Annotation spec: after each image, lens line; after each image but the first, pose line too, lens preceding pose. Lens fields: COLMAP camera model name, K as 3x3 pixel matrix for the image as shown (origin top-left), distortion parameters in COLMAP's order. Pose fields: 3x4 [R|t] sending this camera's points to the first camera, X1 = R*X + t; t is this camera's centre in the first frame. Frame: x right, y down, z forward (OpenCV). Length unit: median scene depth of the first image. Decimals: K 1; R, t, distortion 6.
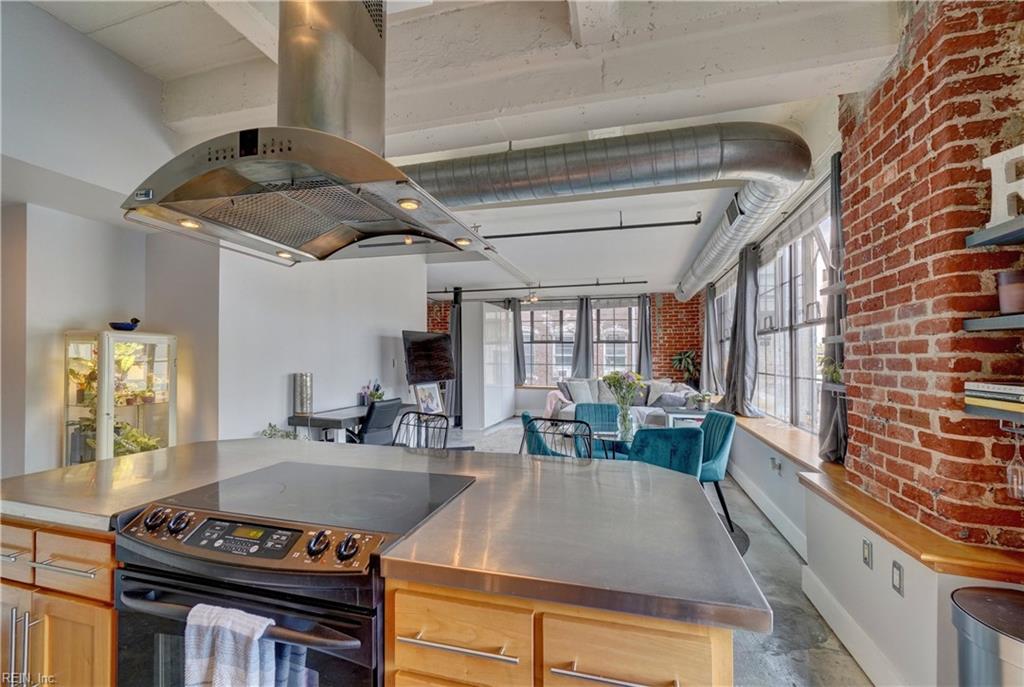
lens RADIAL K [[446.5, 0, 496.6], [0, 446.5, 353.1], [0, 0, 1]] dist [-0.000005, 0.000314]
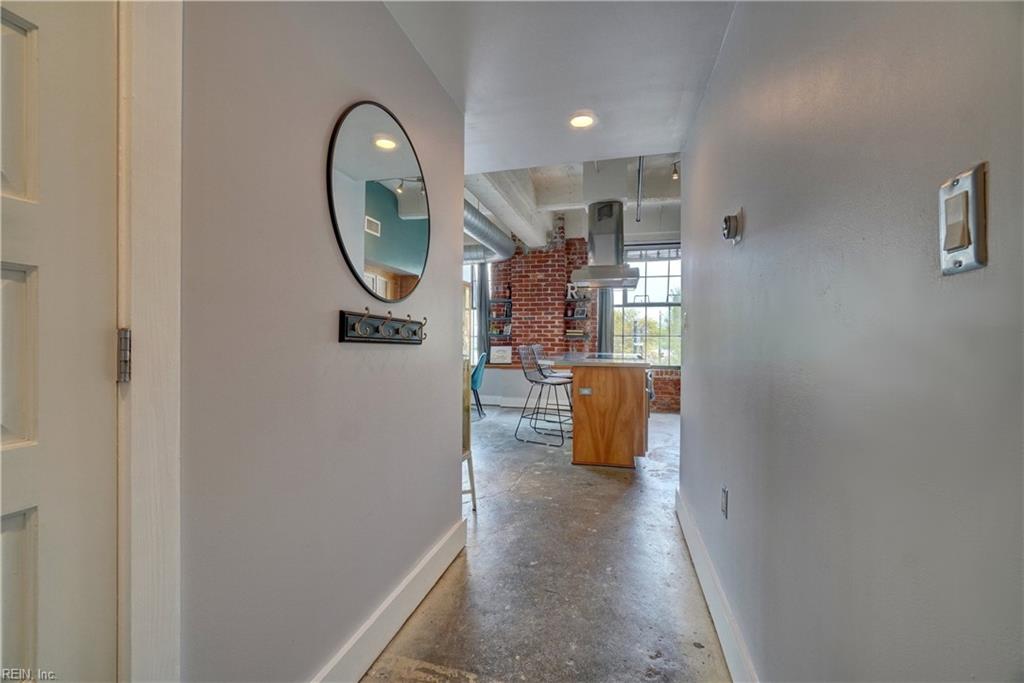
lens RADIAL K [[437.3, 0, 505.6], [0, 437.3, 341.2], [0, 0, 1]] dist [-0.005030, 0.000871]
pose [[-0.032384, -0.010076, 0.999425, -0.940973], [-0.016956, 0.999811, 0.009530, 0.038989], [-0.999332, -0.016638, -0.032549, 0.475519]]
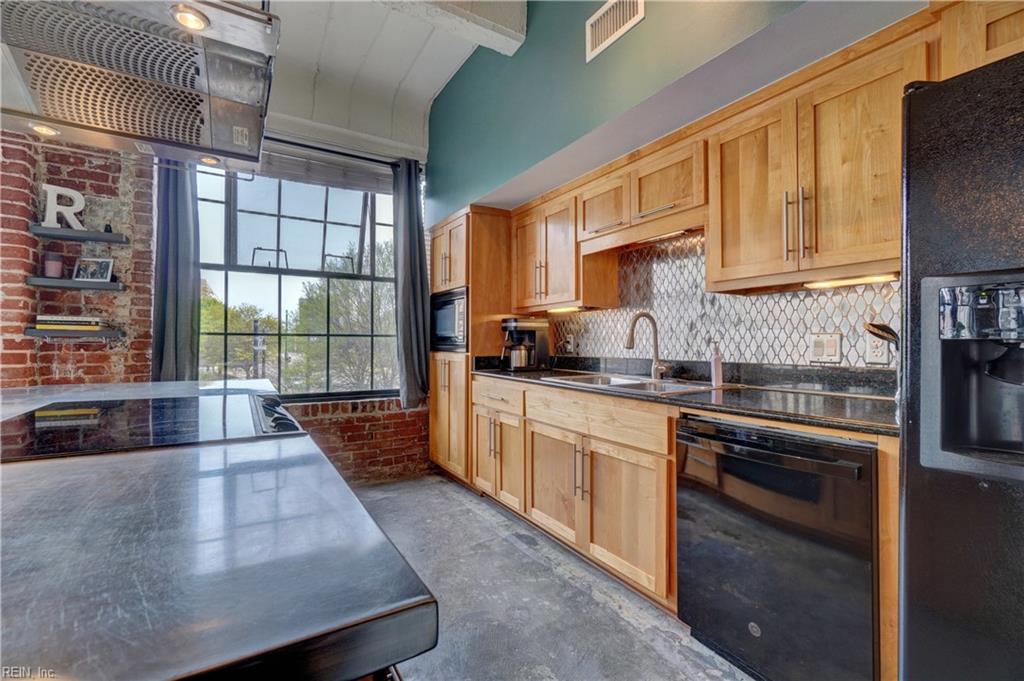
lens RADIAL K [[437.3, 0, 505.6], [0, 437.3, 340.2], [0, 0, 1]] dist [-0.005030, 0.000871]
pose [[-0.745049, -0.002360, 0.667006, -0.343468], [-0.013649, 0.999838, -0.011708, 0.039776], [-0.666870, -0.017827, -0.744960, 0.276583]]
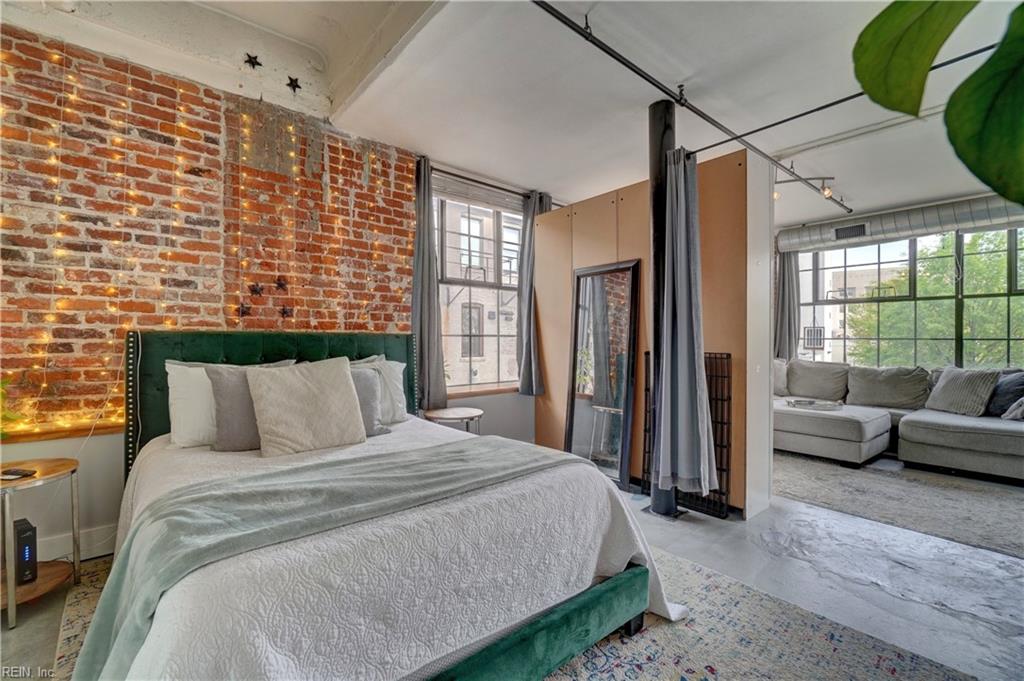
lens RADIAL K [[447.9, 0, 524.8], [0, 447.9, 340.0], [0, 0, 1]] dist [0.029606, 0.000373]
pose [[0.491922, -0.006417, 0.870616, -0.663302], [-0.007243, 0.999908, 0.011463, 0.042409], [-0.870609, -0.011944, 0.491830, 1.402224]]
